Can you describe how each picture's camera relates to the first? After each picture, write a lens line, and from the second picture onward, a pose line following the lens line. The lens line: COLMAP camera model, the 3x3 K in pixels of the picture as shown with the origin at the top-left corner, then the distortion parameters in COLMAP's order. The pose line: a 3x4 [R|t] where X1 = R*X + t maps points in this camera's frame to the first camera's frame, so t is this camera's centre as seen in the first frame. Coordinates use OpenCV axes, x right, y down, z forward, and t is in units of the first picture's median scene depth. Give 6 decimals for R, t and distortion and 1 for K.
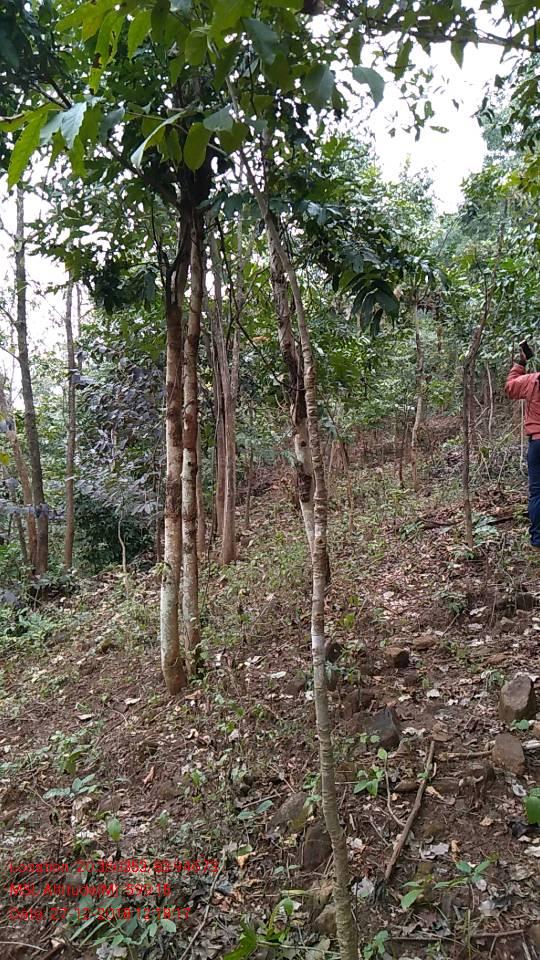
lens RADIAL K [[652.5, 0, 270.0], [0, 652.5, 480.0], [0, 0, 1]] dist [0.000717, -0.006474]
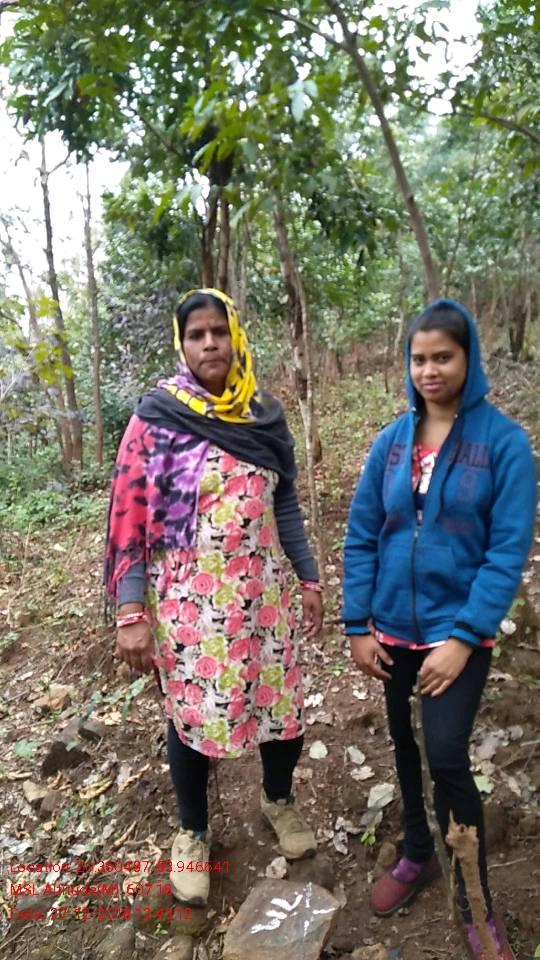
lens RADIAL K [[642.7, 0, 267.6], [0, 642.7, 485.3], [0, 0, 1]] dist [0.003270, -0.000773]
pose [[0.999864, -0.016321, -0.002443, -0.012818], [0.016502, 0.989975, 0.140274, 0.017746], [0.000129, -0.140295, 0.990110, -0.234460]]
